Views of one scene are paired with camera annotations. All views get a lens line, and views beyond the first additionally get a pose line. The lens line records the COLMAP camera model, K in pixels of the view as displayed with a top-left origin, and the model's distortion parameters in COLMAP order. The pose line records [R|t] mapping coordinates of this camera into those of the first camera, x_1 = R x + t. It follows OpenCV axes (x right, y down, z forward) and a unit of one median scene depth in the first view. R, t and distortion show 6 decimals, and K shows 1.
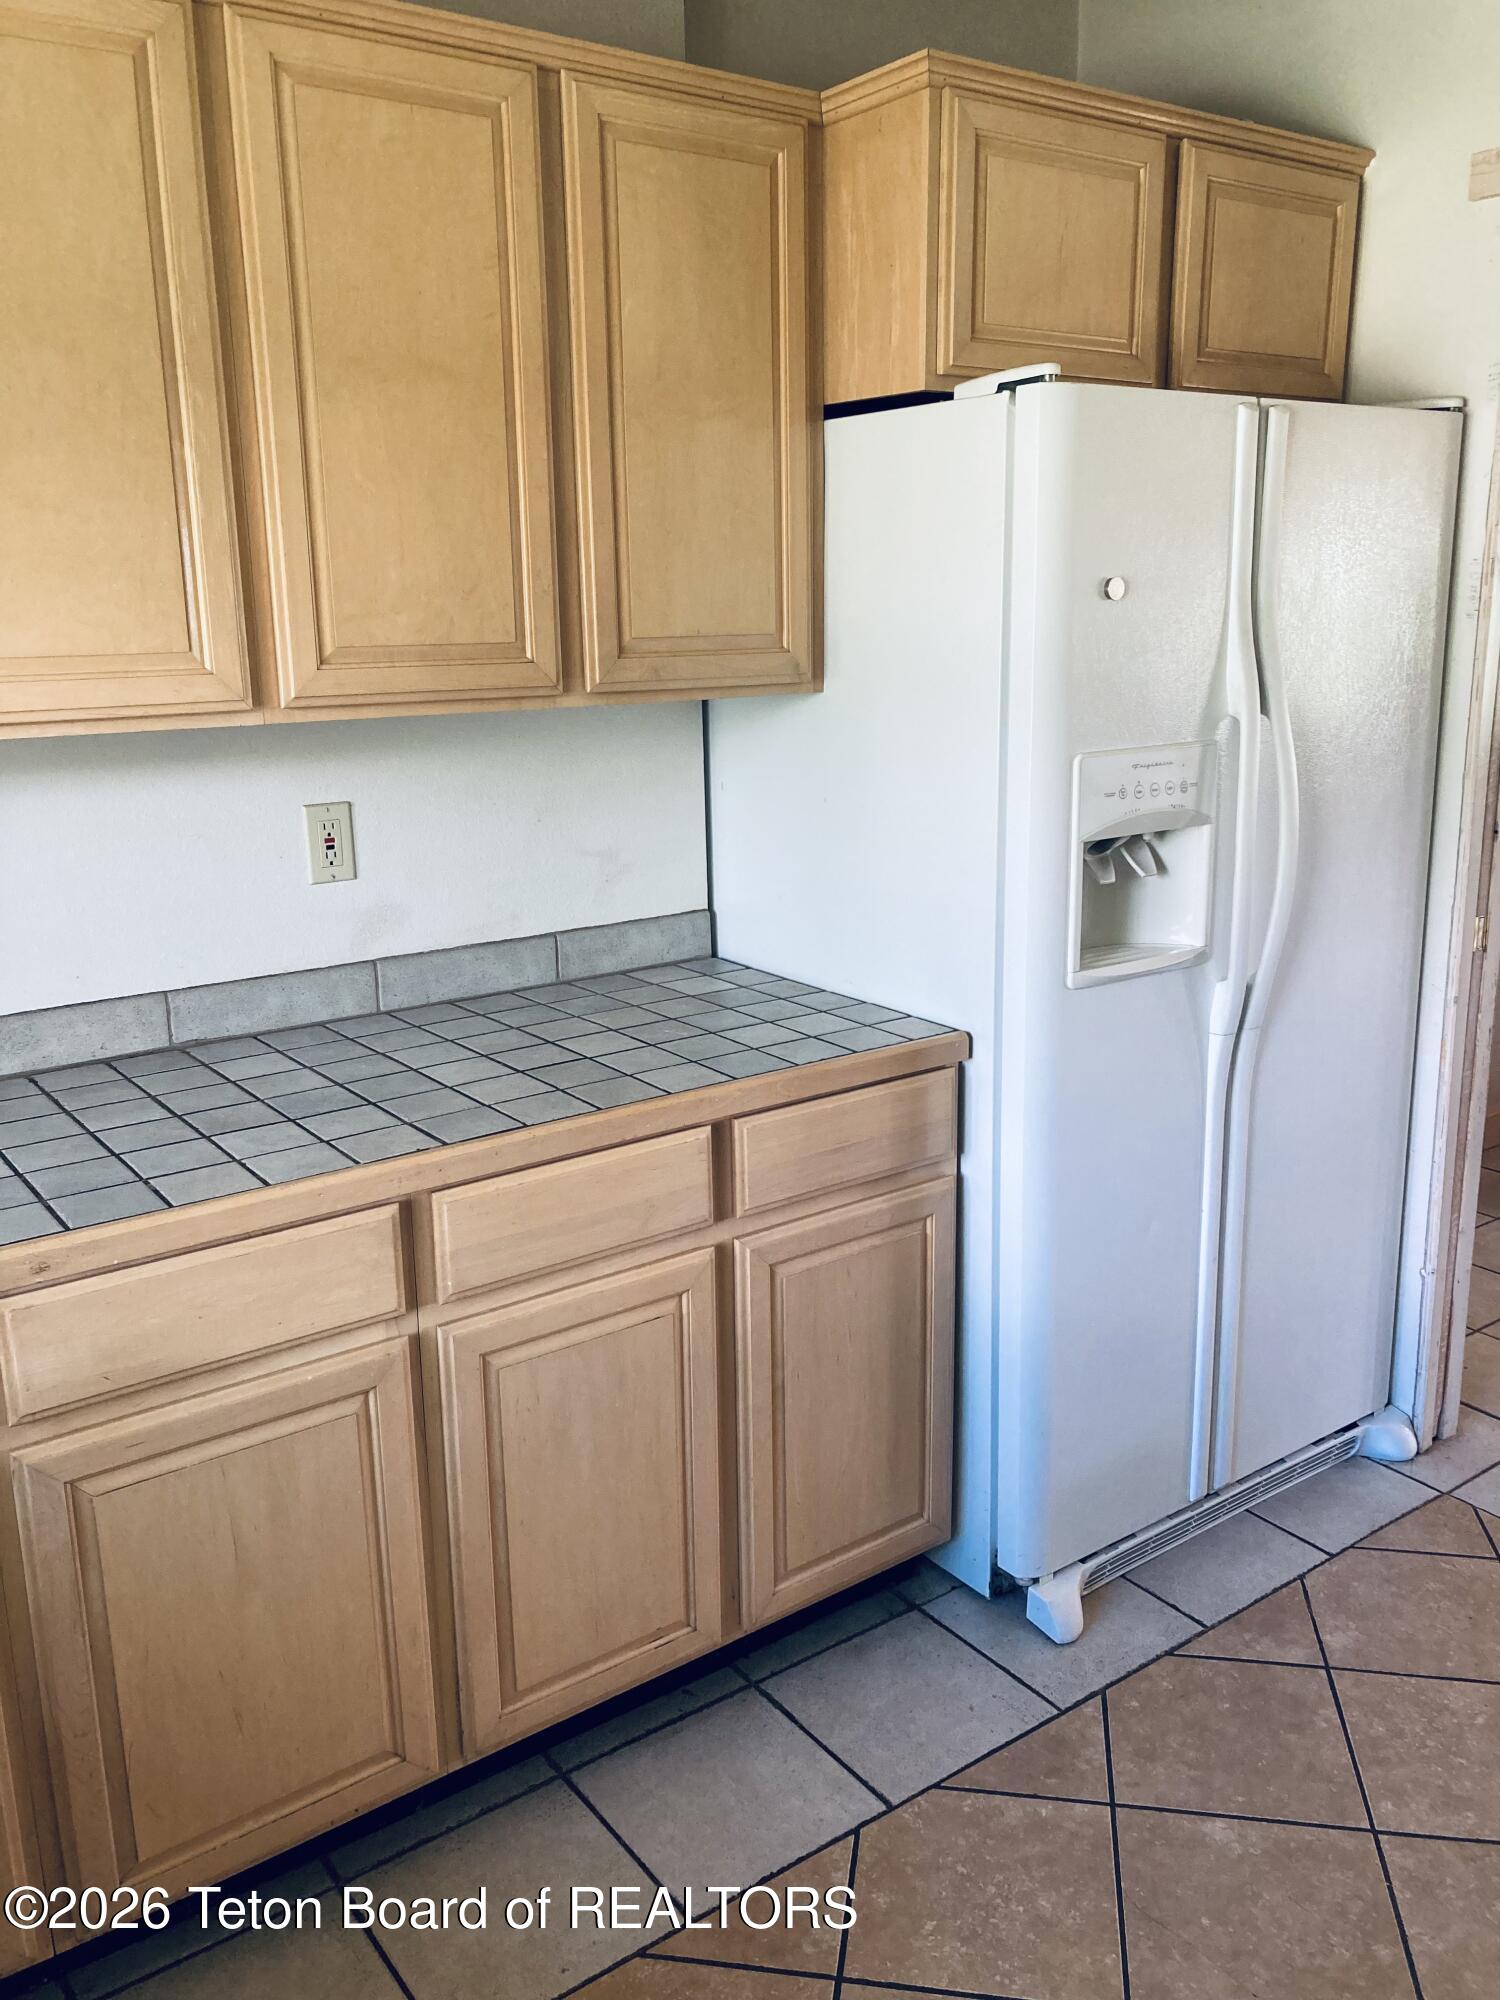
lens RADIAL K [[1646.5, 0, 759.3], [0, 1646.5, 1000.4], [0, 0, 1]] dist [0.039032, -0.016655]
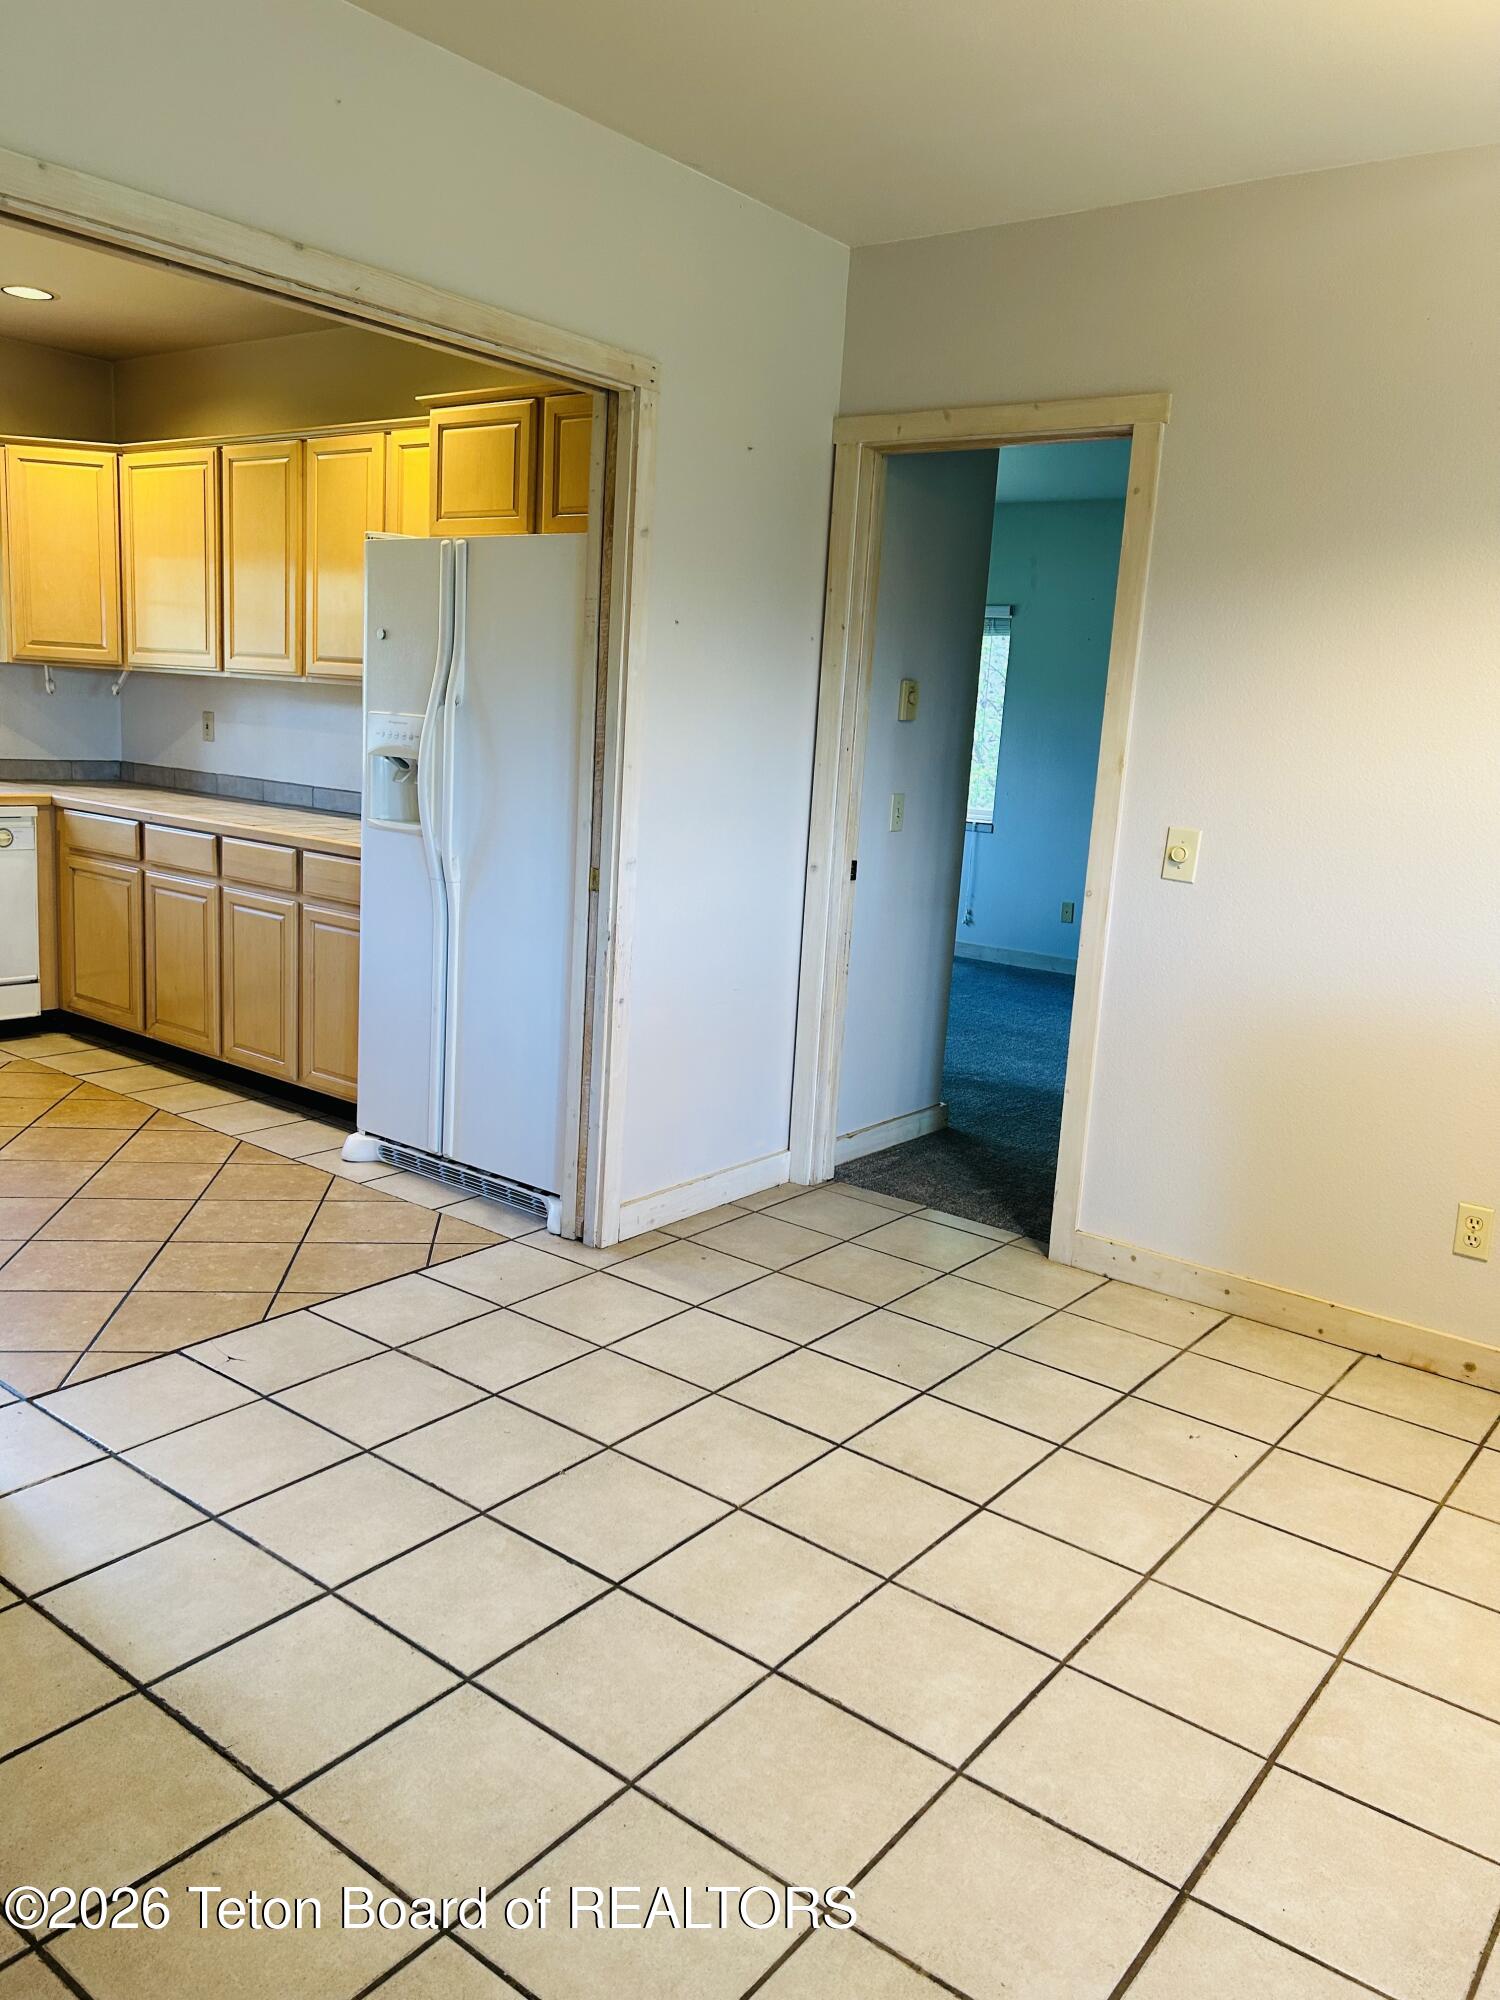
lens RADIAL K [[1493.8, 0, 754.5], [0, 1493.8, 991.9], [0, 0, 1]] dist [0.020257, -0.008908]
pose [[0.270501, 0.212725, -0.938923, 2.053013], [-0.290711, 0.947803, 0.130984, -0.190752], [0.917778, 0.237524, 0.318224, 0.869980]]
